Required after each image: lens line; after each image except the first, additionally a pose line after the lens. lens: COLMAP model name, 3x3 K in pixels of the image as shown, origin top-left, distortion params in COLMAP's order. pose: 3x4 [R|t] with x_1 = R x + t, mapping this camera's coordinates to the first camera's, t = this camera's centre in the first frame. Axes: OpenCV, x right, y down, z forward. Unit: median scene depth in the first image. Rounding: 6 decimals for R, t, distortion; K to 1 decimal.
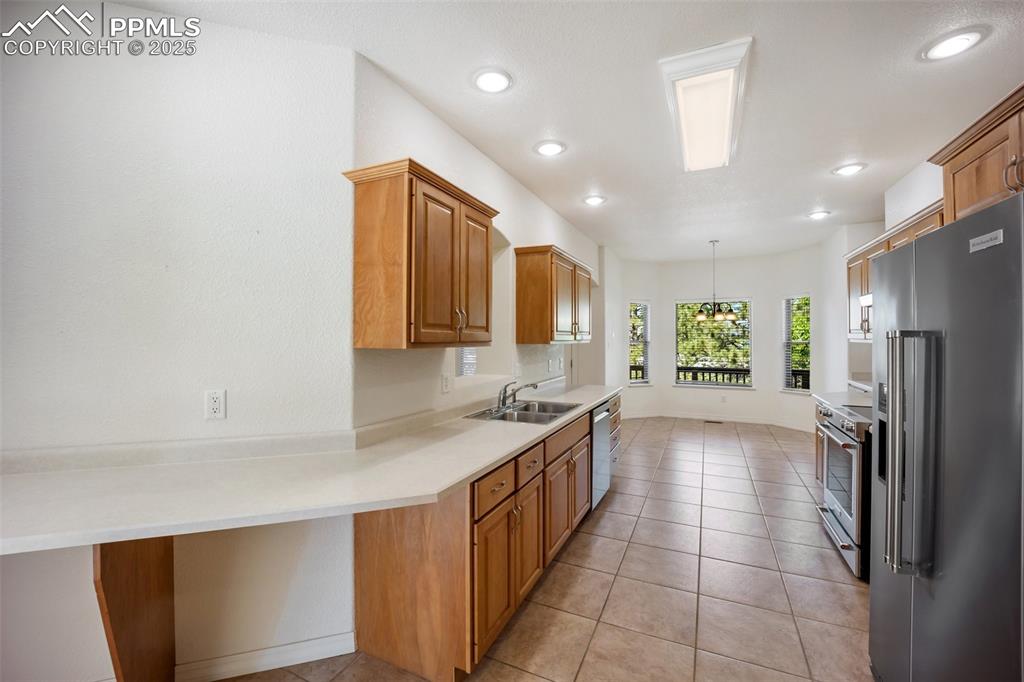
lens RADIAL K [[418.5, 0, 508.4], [0, 418.5, 334.6], [0, 0, 1]] dist [-0.022367, 0.000720]
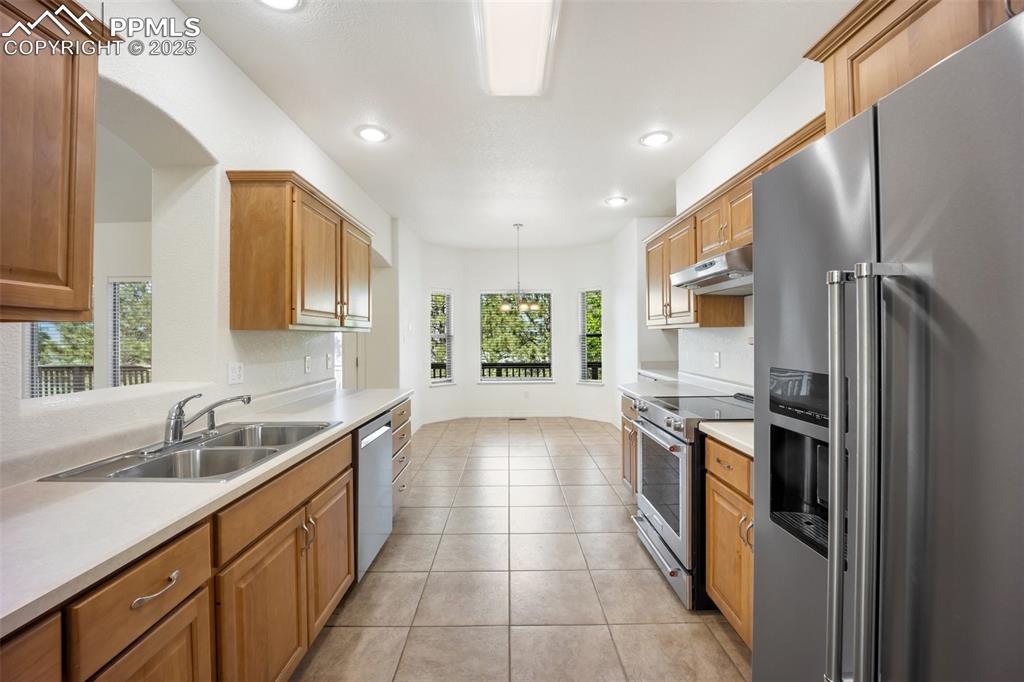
lens RADIAL K [[418.5, 0, 514.4], [0, 418.5, 333.7], [0, 0, 1]] dist [-0.022367, 0.000720]
pose [[0.896449, -0.001711, 0.443144, 0.121201], [0.002470, 0.999996, -0.001135, 0.029890], [-0.443141, 0.002112, 0.896450, 0.279008]]
